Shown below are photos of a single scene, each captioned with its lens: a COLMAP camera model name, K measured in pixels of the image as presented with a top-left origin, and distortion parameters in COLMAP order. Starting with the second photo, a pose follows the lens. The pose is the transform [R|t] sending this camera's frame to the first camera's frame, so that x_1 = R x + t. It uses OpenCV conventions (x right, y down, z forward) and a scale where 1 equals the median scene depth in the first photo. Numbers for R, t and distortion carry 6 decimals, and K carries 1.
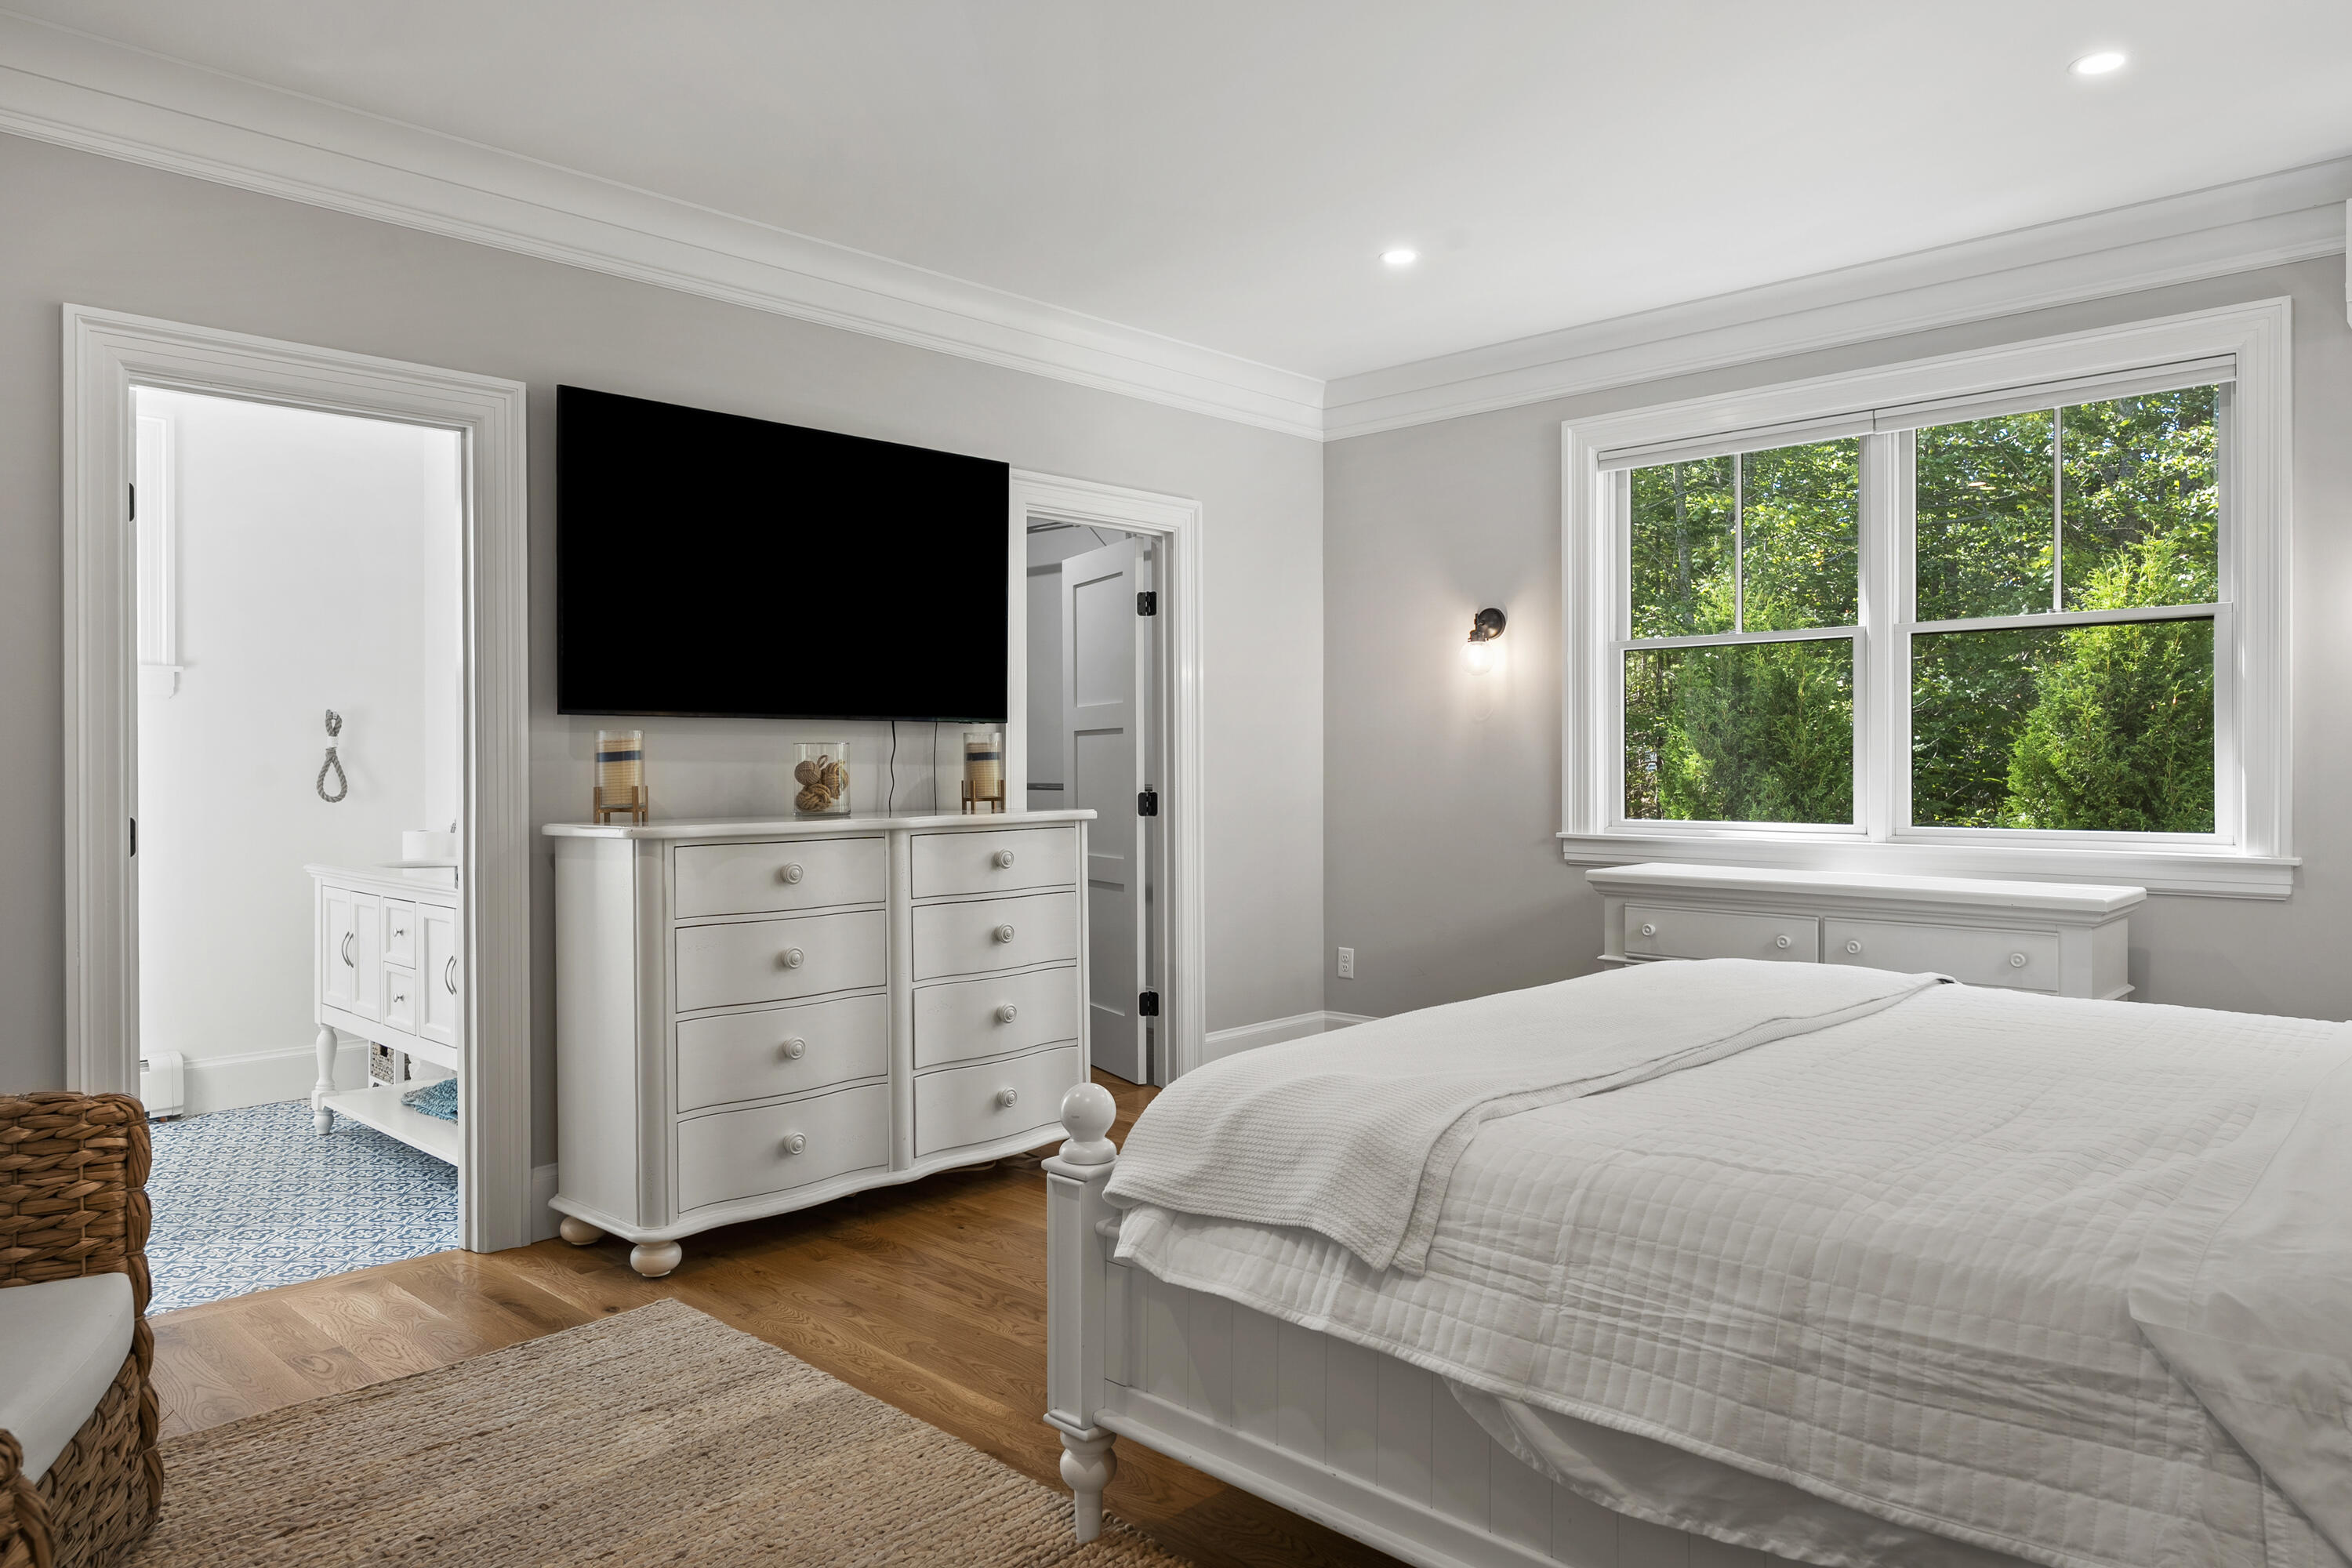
lens RADIAL K [[1528.4, 0, 1178.4], [0, 1528.4, 775.3], [0, 0, 1]] dist [0.000672, 0.000318]
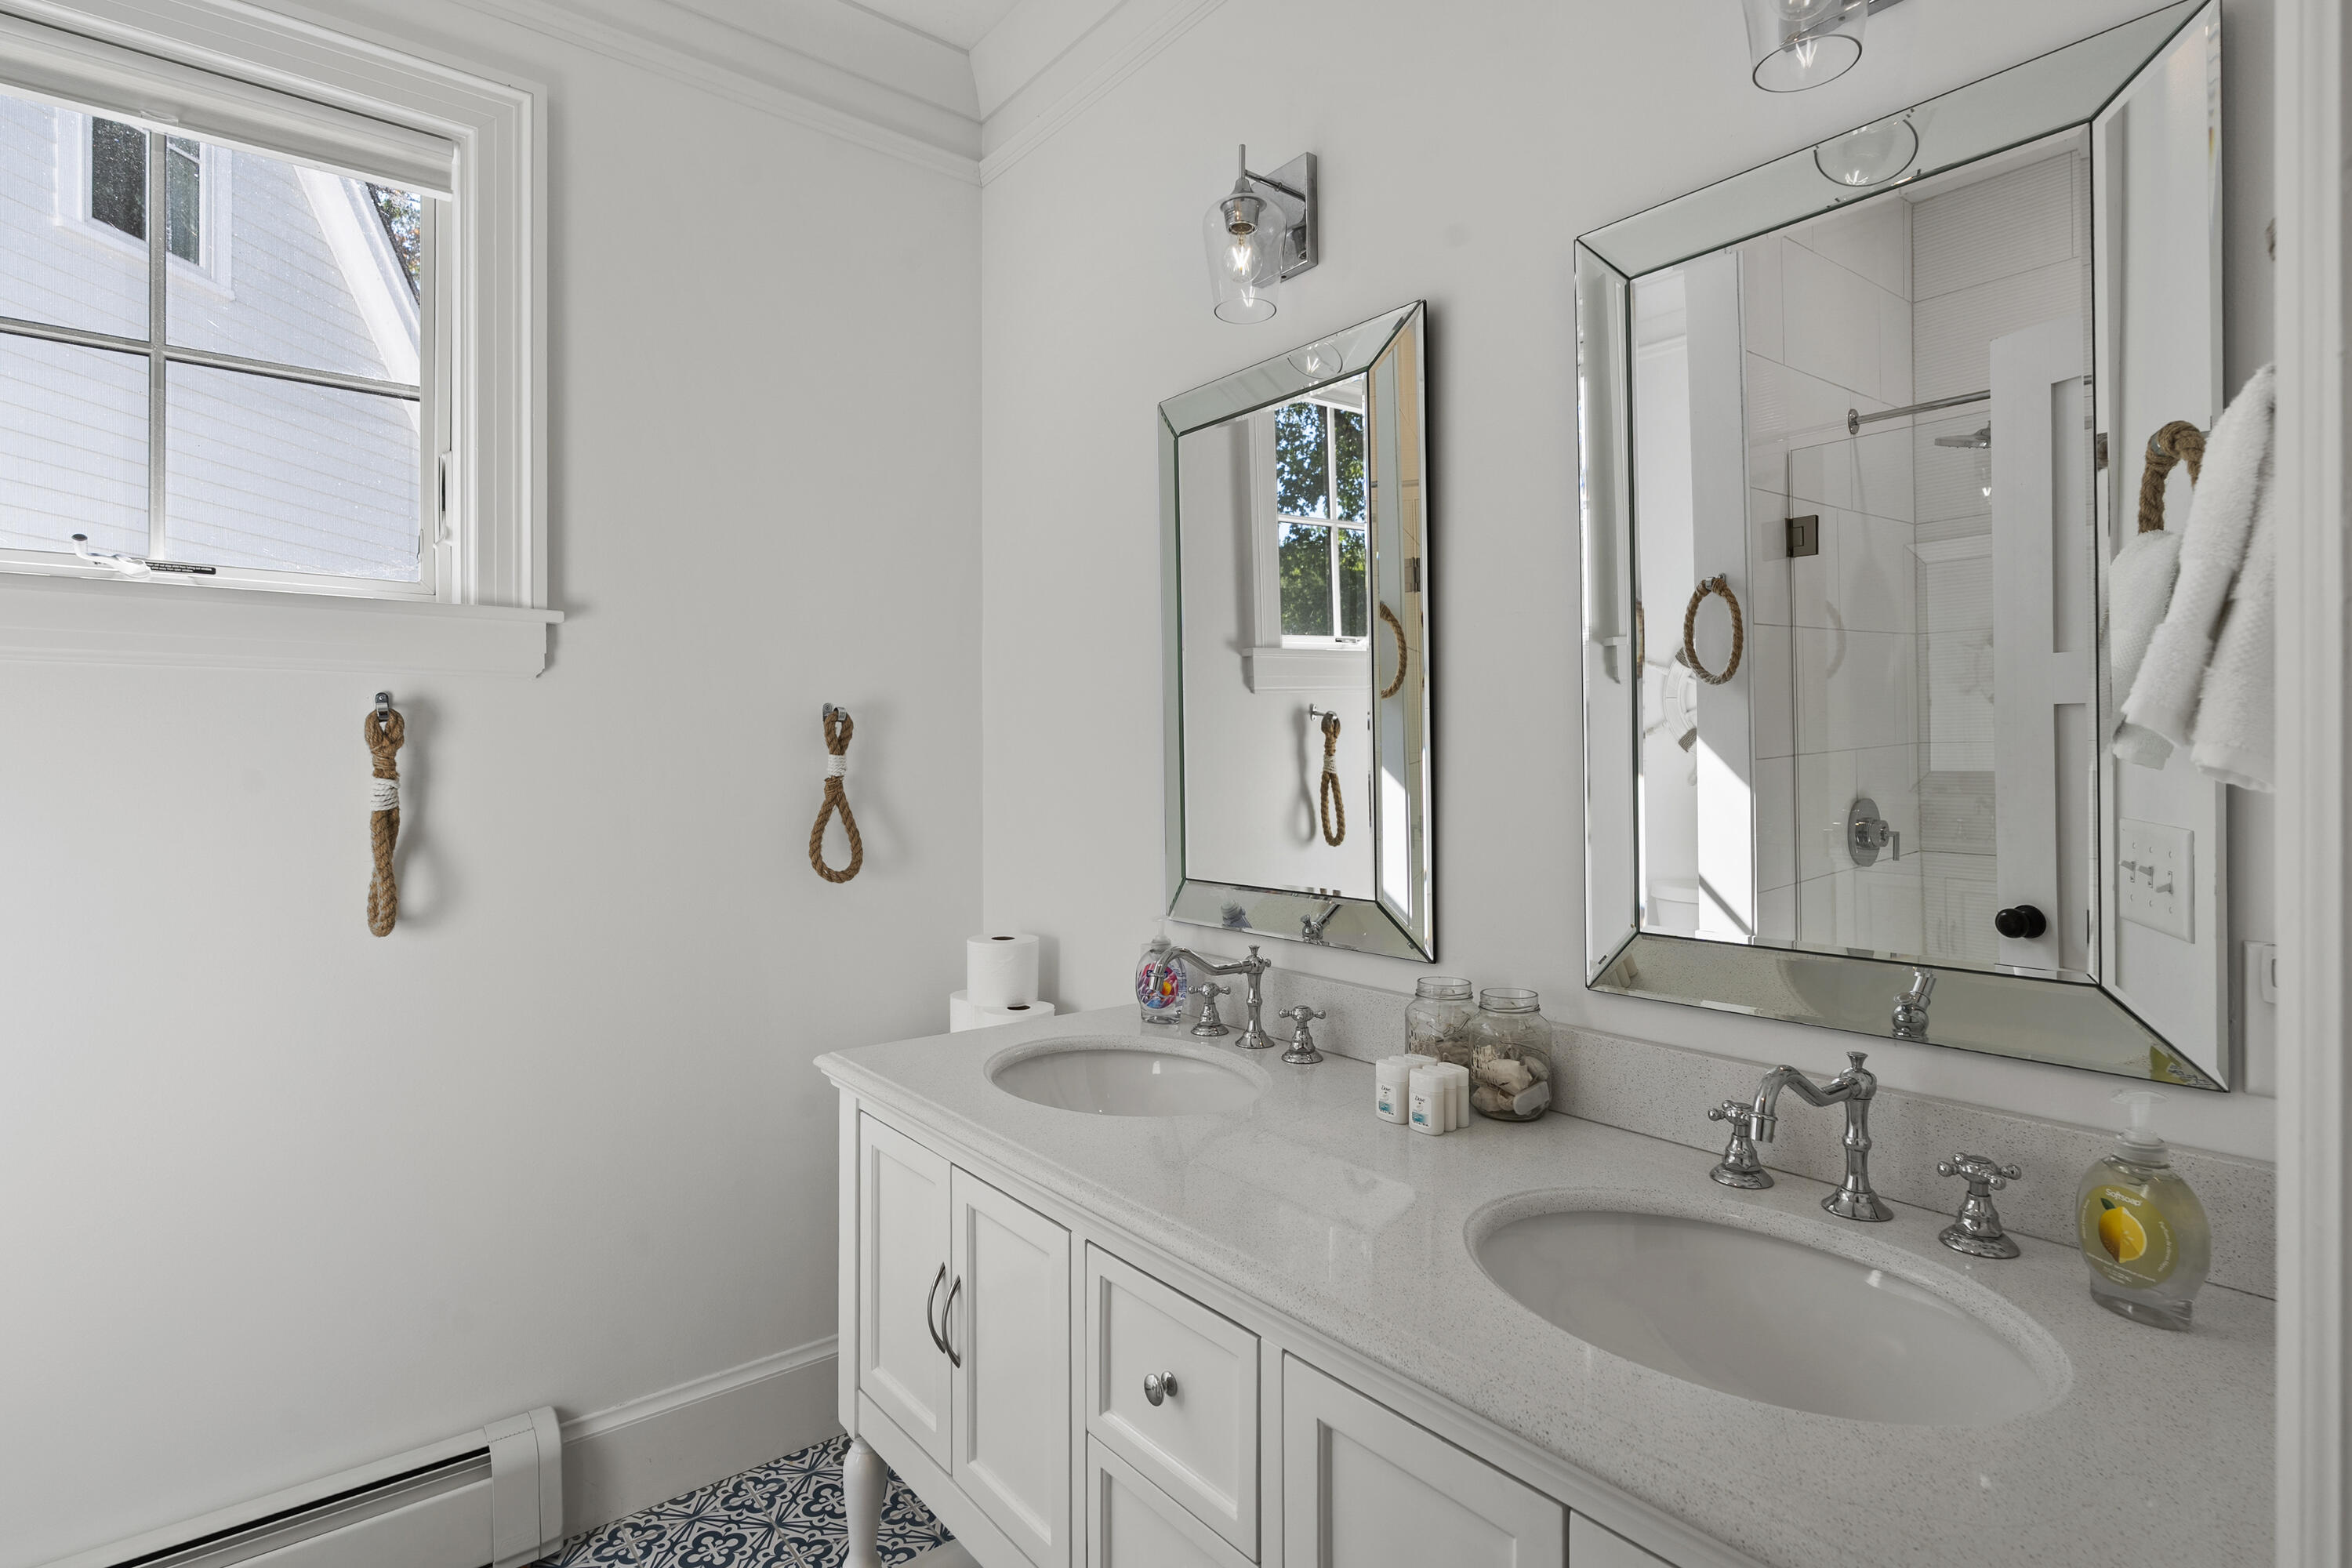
lens RADIAL K [[1174.5, 0, 1175.9], [0, 1174.5, 770.1], [0, 0, 1]] dist [0.001178, 0.000173]
pose [[0.991842, 0.000418, -0.127472, -0.389206], [-0.001291, 0.999976, -0.006770, -0.017727], [0.127466, 0.006880, 0.991819, 0.621050]]
